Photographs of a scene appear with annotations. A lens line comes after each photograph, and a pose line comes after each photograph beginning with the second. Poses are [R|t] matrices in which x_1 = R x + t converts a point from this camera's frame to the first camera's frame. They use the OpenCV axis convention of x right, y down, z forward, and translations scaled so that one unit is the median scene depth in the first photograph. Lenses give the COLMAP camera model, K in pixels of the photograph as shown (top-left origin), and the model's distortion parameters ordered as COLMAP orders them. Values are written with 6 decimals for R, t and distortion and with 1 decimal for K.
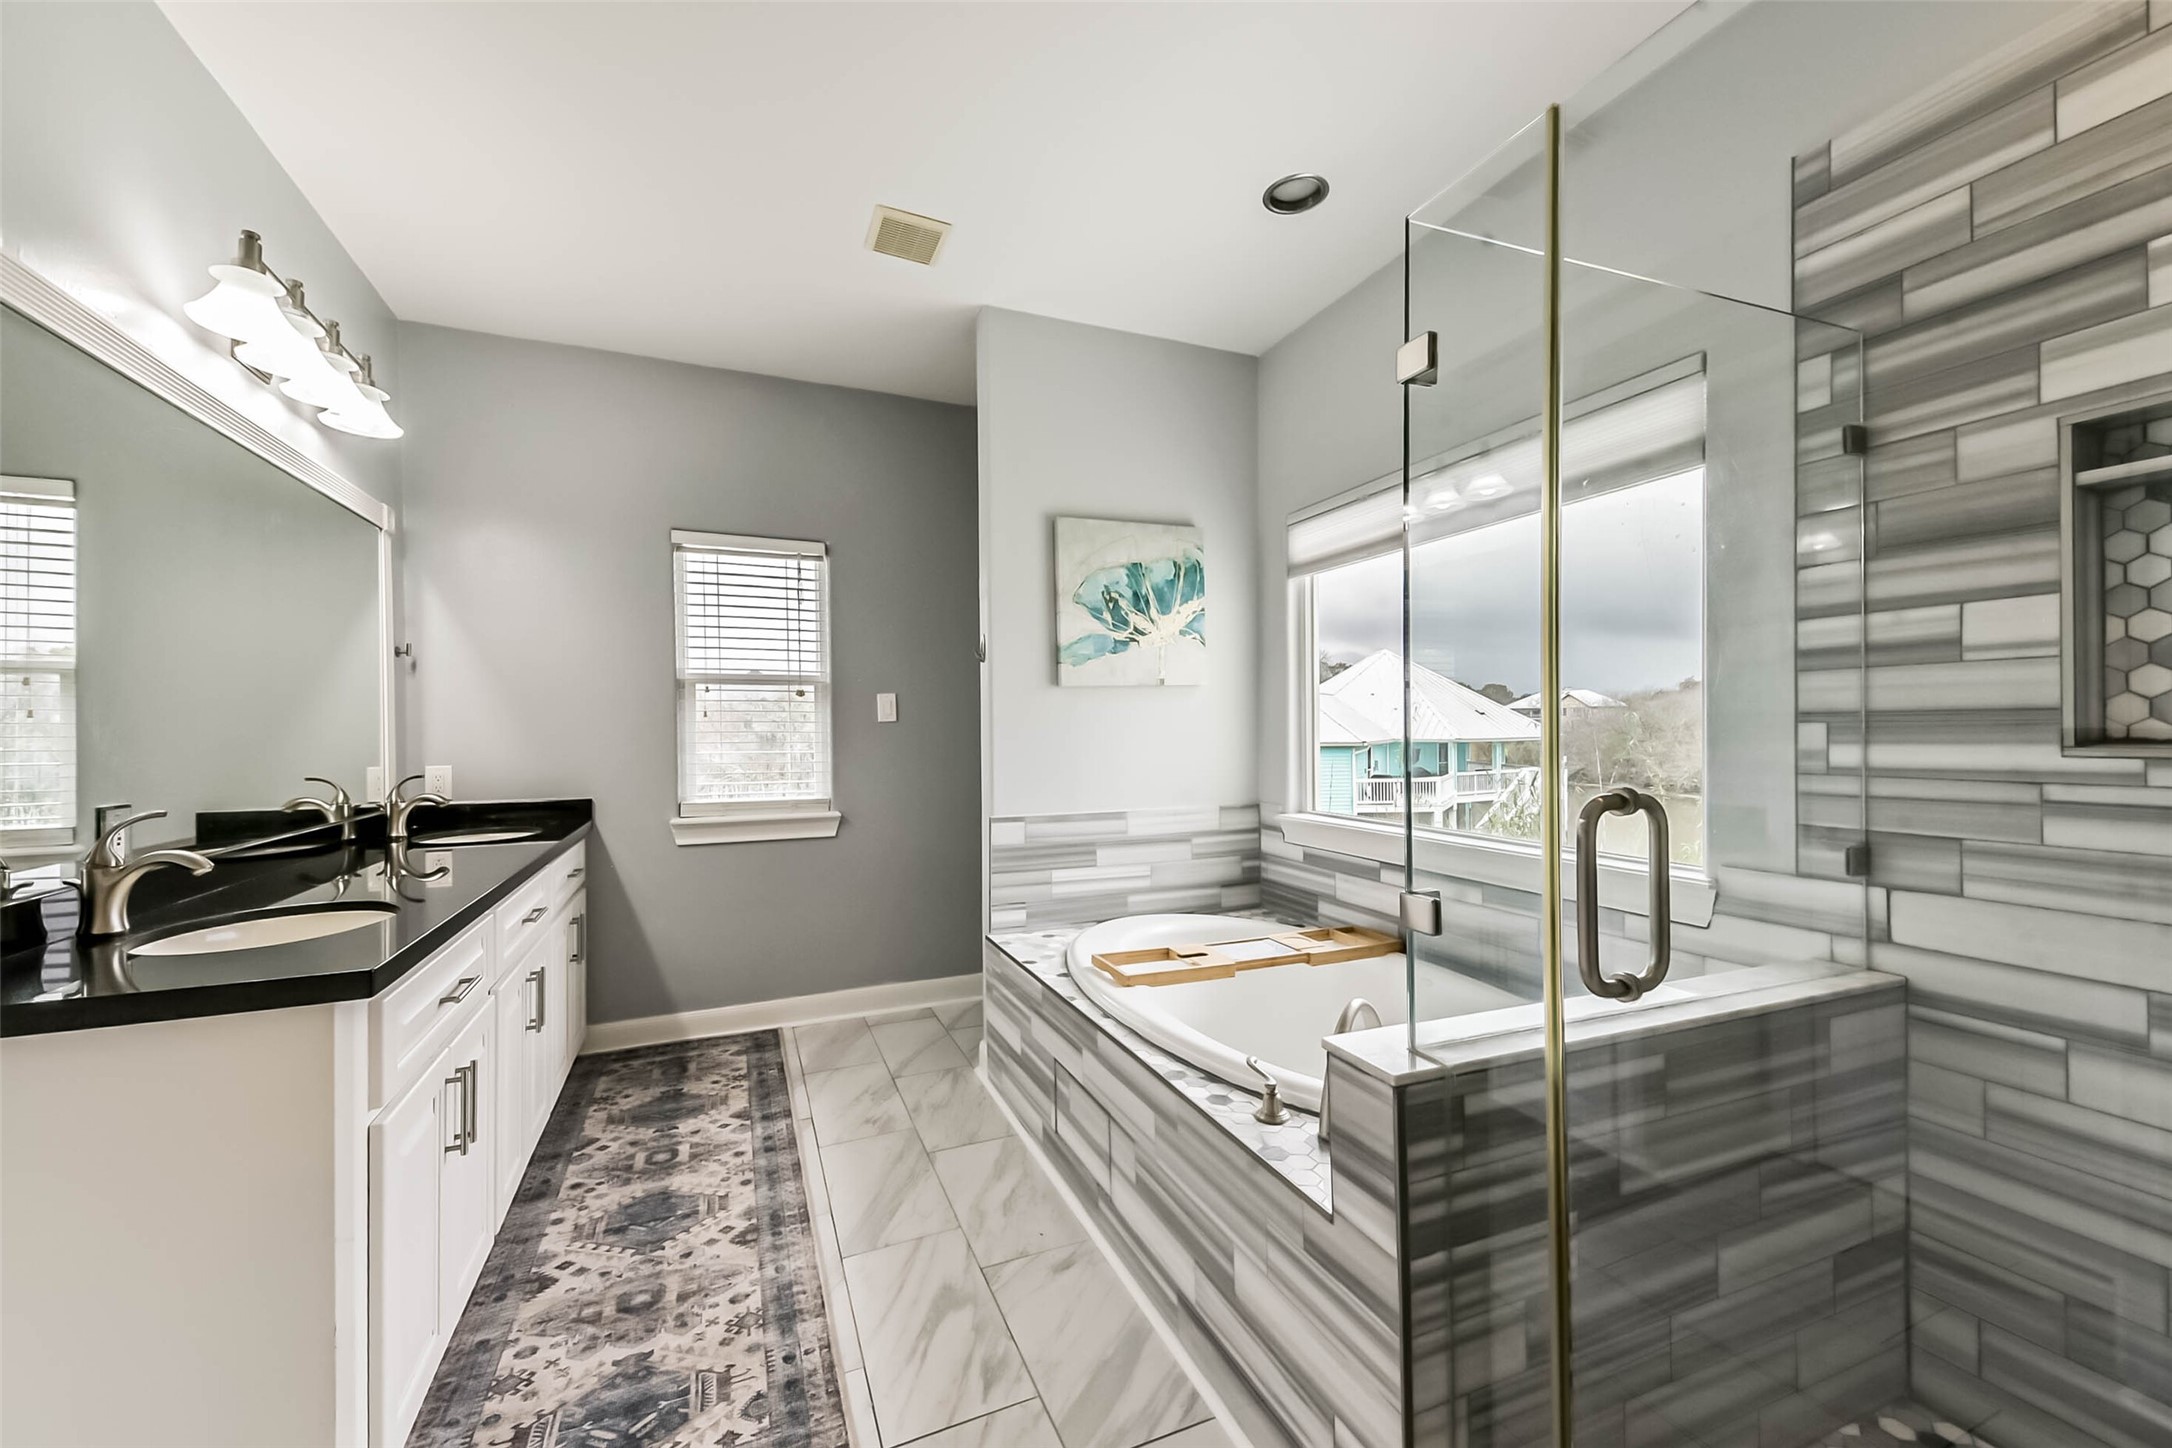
lens RADIAL K [[851.0, 0, 1079.2], [0, 851.0, 713.4], [0, 0, 1]] dist [0.046895, -0.000800]
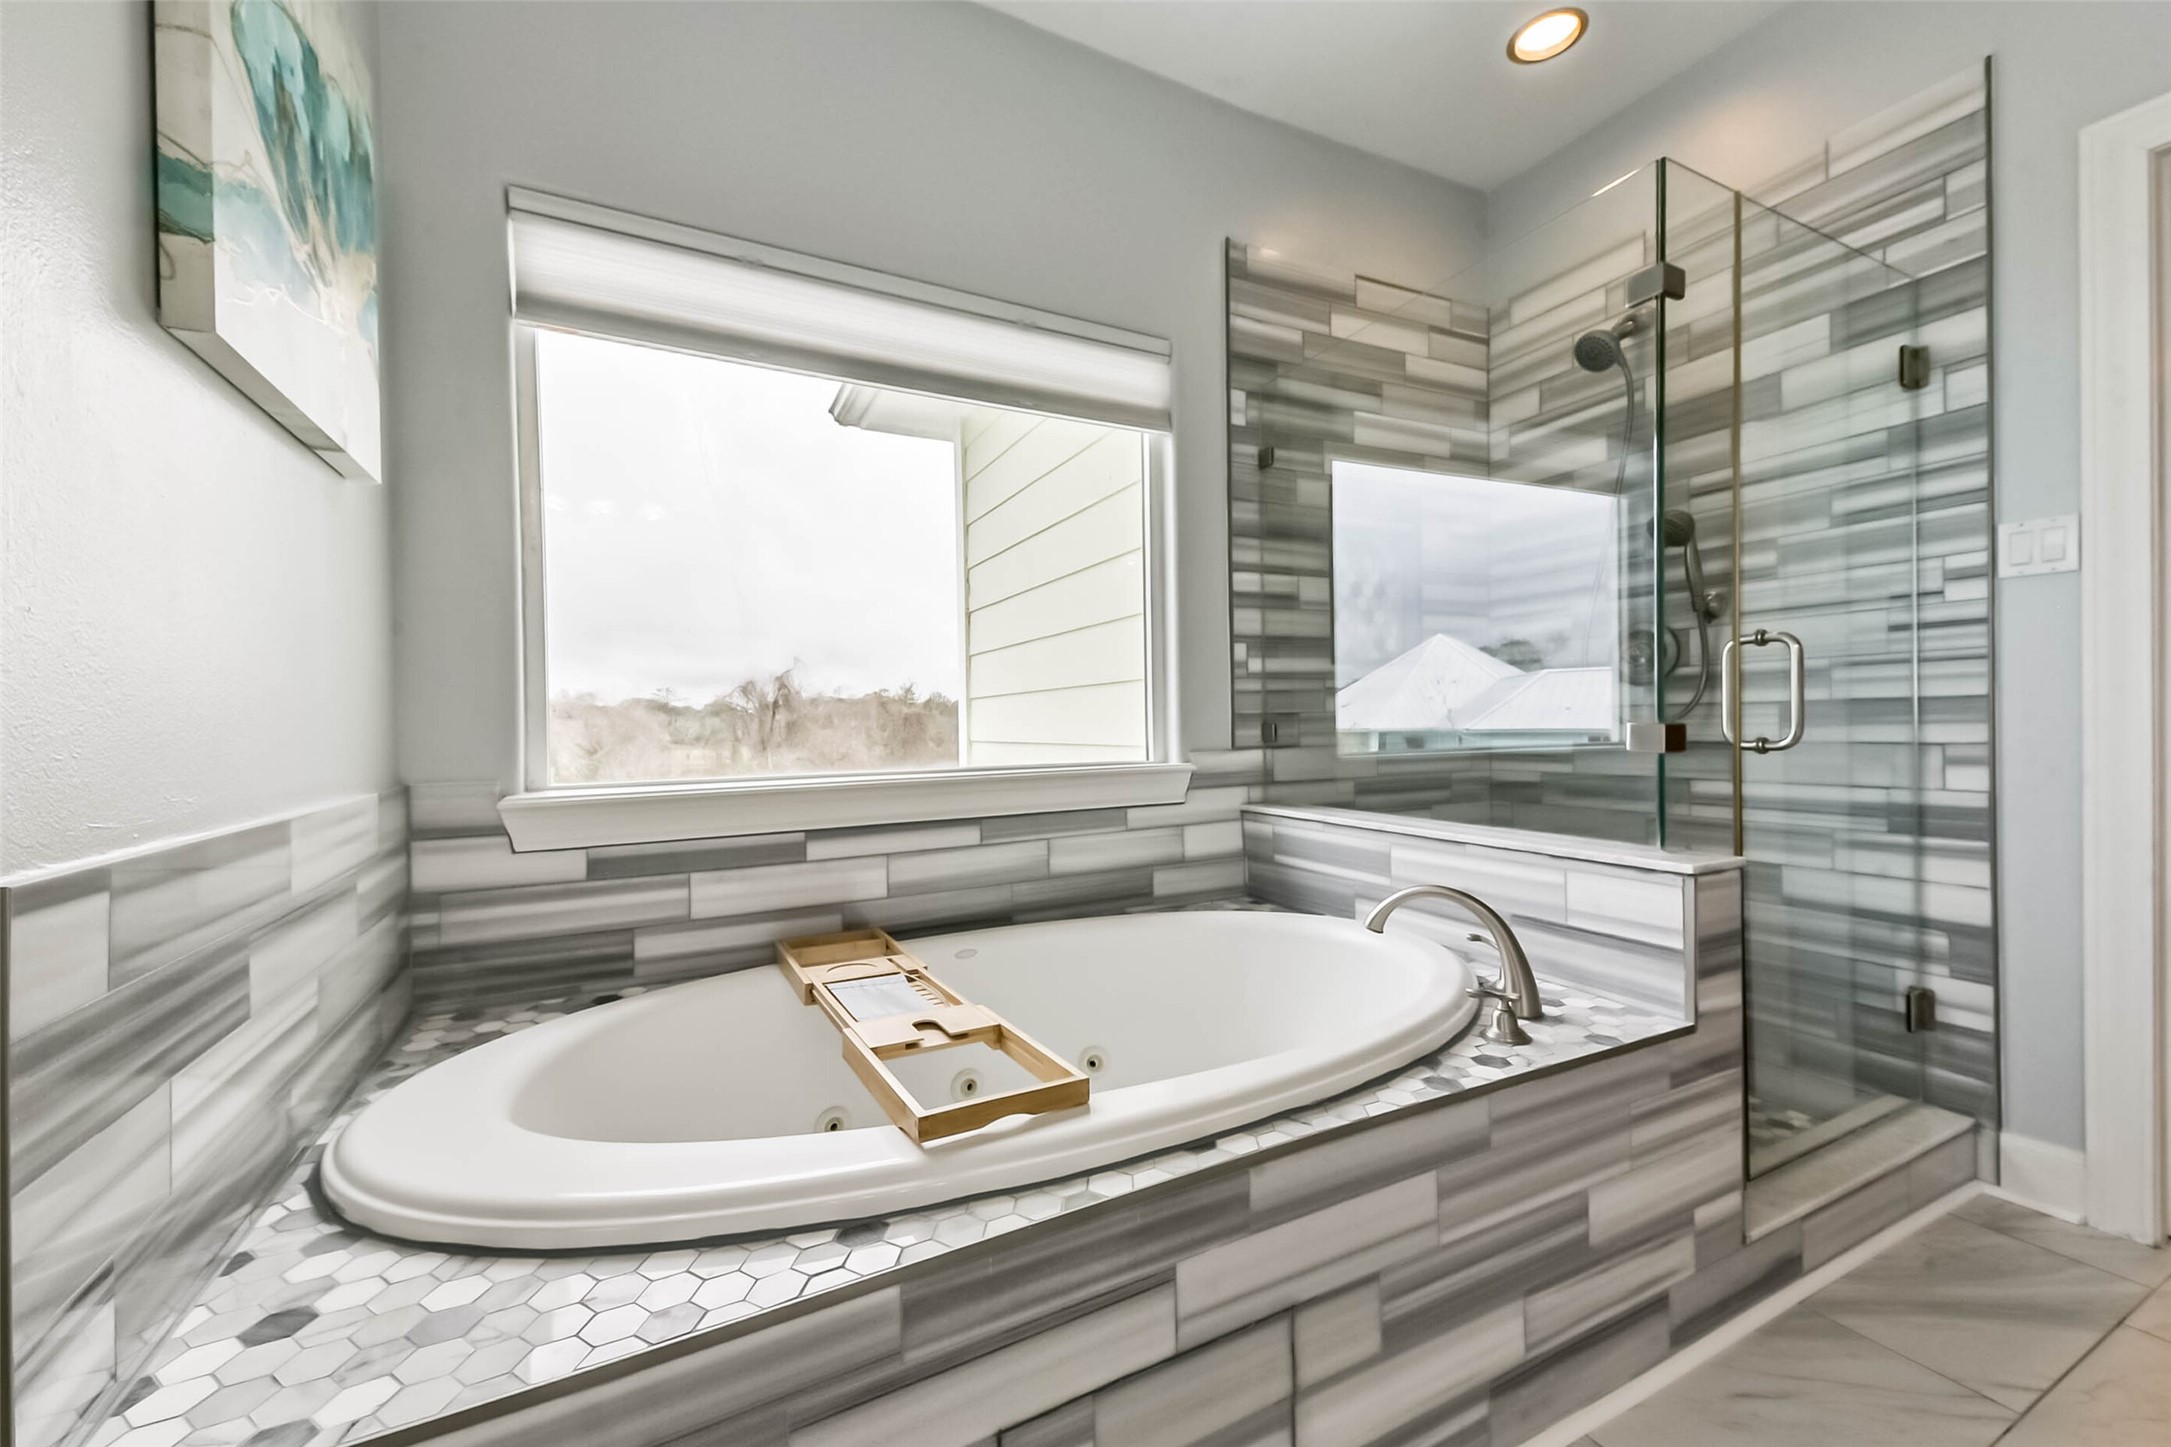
lens RADIAL K [[850.6, 0, 1078.4], [0, 850.6, 730.2], [0, 0, 1]] dist [0.046895, -0.000800]
pose [[-0.085282, -0.000278, 0.996357, -0.543449], [0.001067, 0.999999, 0.000370, 0.153145], [-0.996356, 0.001095, -0.085282, 1.377424]]
